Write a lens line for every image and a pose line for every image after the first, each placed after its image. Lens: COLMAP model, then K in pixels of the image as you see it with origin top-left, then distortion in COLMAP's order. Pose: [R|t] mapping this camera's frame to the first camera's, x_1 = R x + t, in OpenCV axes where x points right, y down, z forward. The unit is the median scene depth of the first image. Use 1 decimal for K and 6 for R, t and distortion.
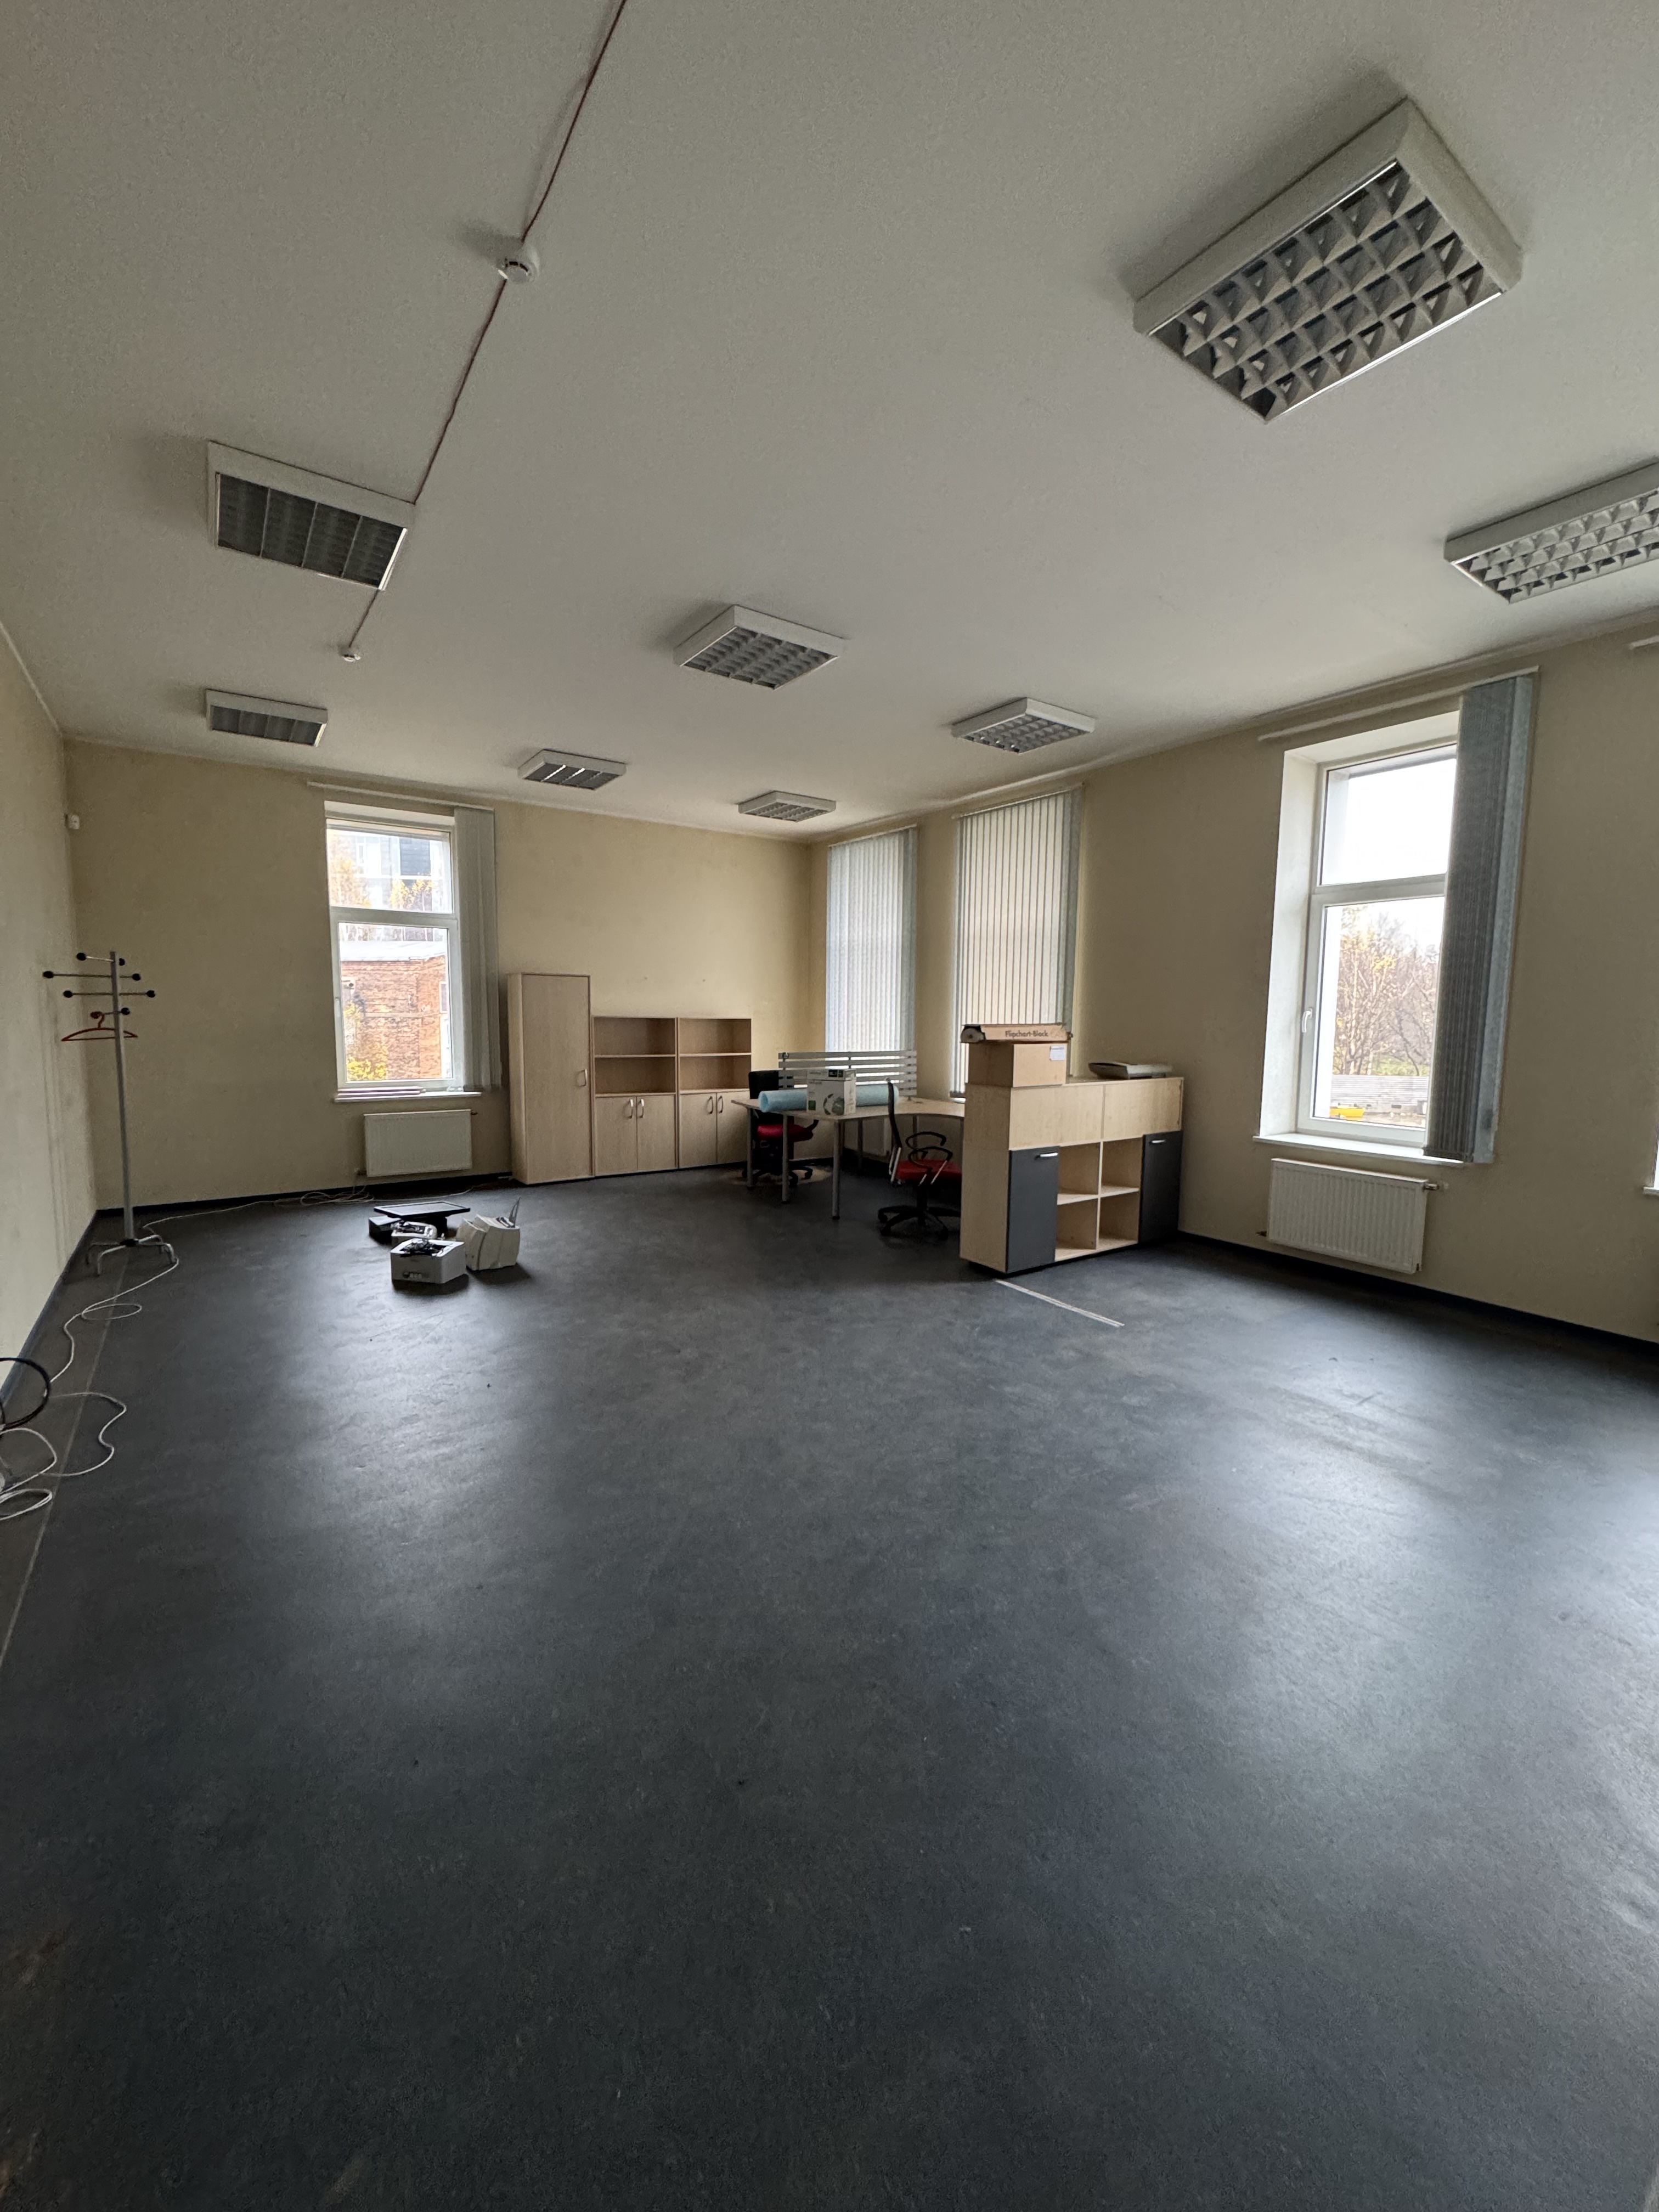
lens RADIAL K [[881.2, 0, 830.4], [0, 881.2, 1102.6], [0, 0, 1]] dist [-0.003625, 0.000828]
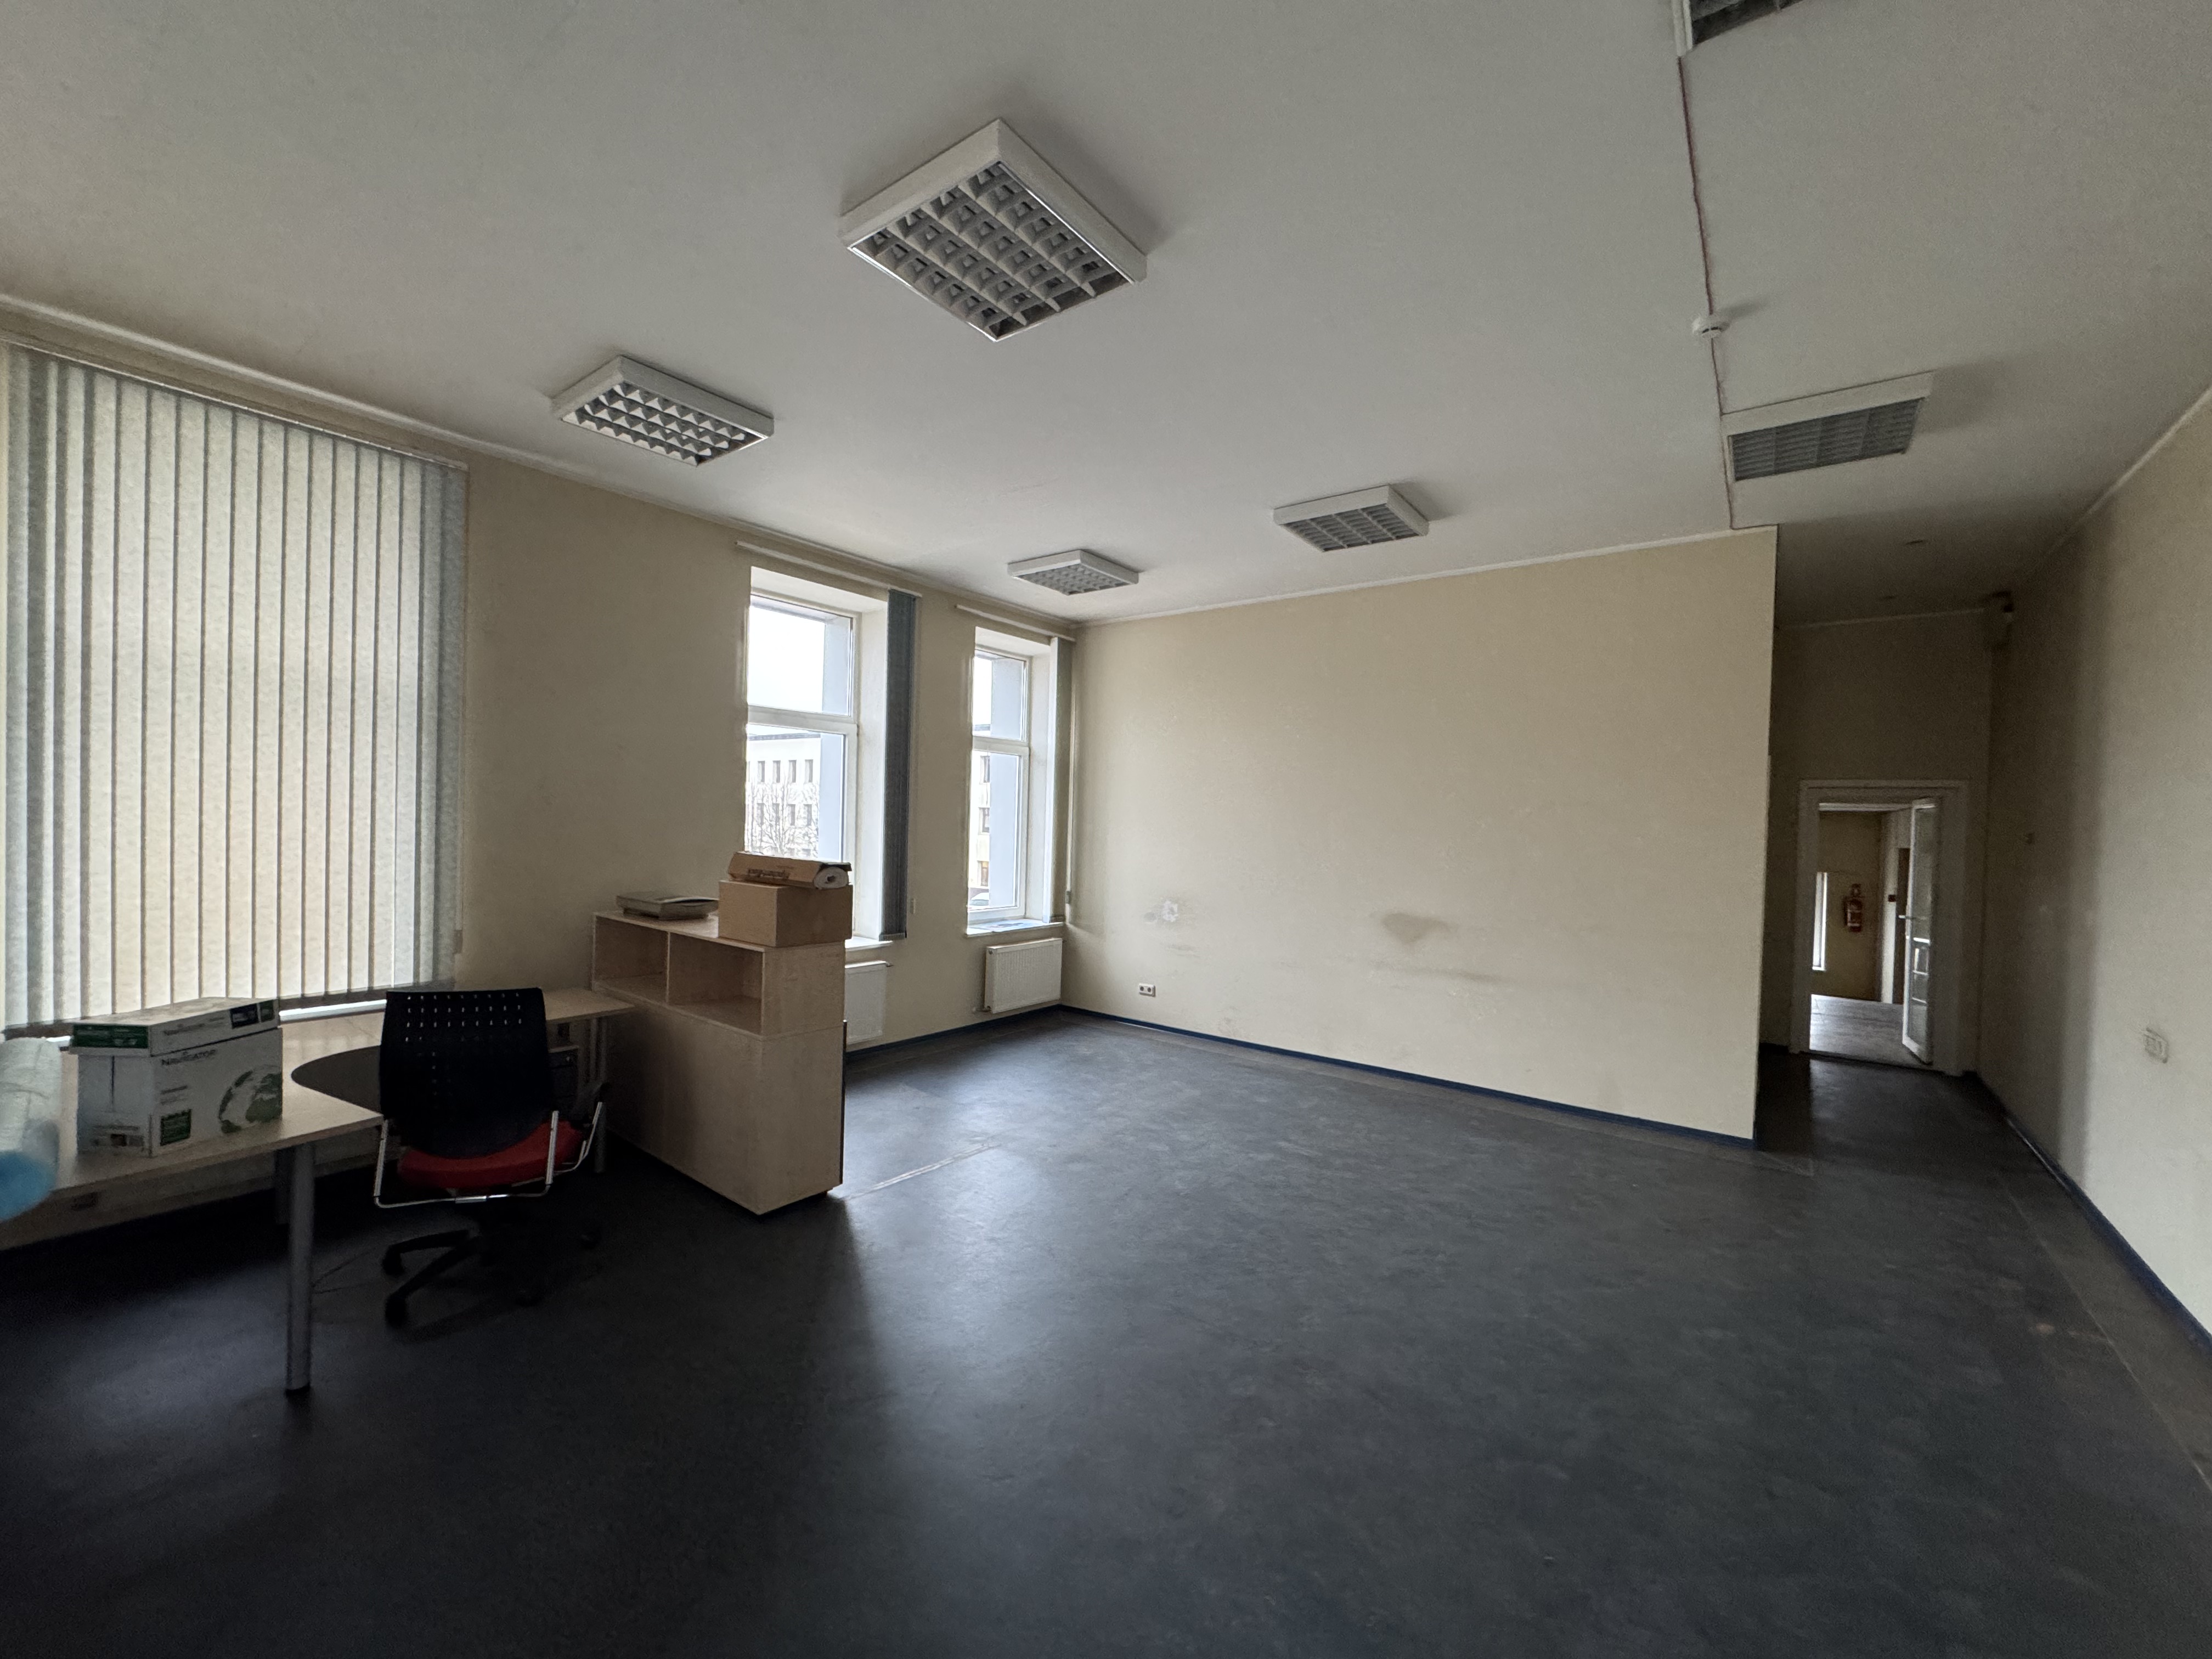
lens RADIAL K [[881.2, 0, 1099.3], [0, 881.2, 829.3], [0, 0, 1]] dist [-0.003625, 0.000828]
pose [[-0.301166, -0.032556, 0.953016, -0.508541], [0.064628, 0.996422, 0.054462, -0.121652], [-0.951379, 0.077993, -0.297984, 0.865642]]
